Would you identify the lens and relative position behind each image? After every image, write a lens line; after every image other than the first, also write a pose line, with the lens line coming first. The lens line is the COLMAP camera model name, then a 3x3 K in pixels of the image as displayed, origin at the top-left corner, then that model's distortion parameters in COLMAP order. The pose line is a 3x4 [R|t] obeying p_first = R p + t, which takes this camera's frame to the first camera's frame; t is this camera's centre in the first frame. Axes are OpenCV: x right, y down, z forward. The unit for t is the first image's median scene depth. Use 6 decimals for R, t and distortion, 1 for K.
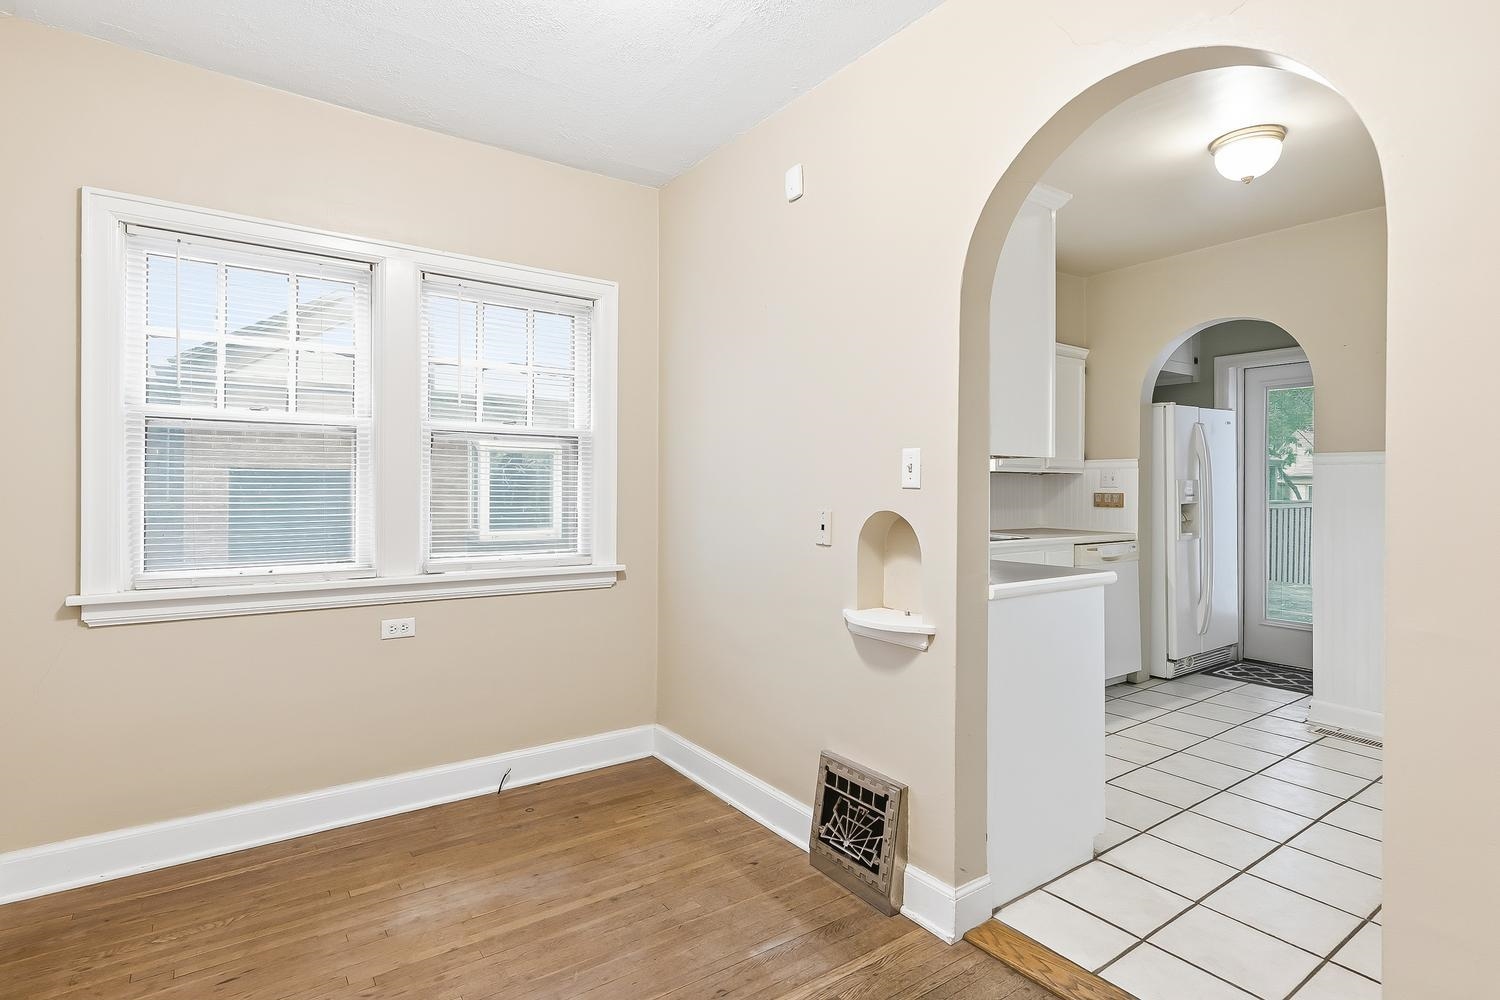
lens RADIAL K [[731.0, 0, 750.7], [0, 731.0, 488.5], [0, 0, 1]] dist [0.001011, -0.000741]
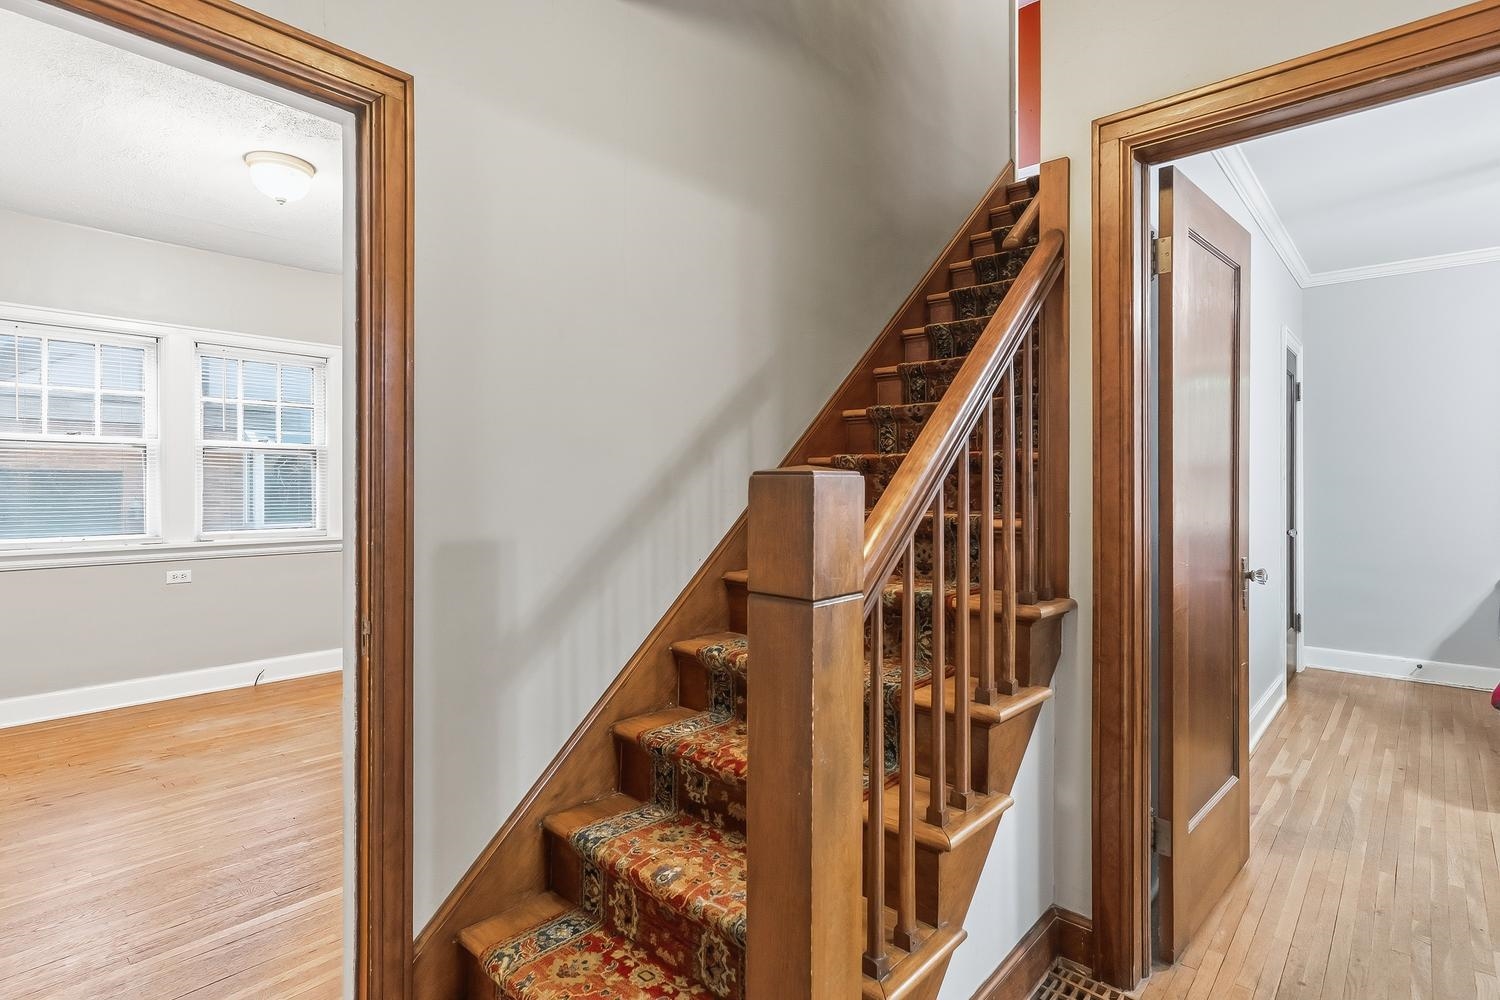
lens RADIAL K [[731.0, 0, 747.5], [0, 731.0, 484.6], [0, 0, 1]] dist [0.001011, -0.000741]
pose [[0.975712, -0.005638, 0.218985, 0.347819], [0.005910, 0.999982, -0.000589, 0.005416], [-0.218978, 0.001869, 0.975728, -0.760289]]
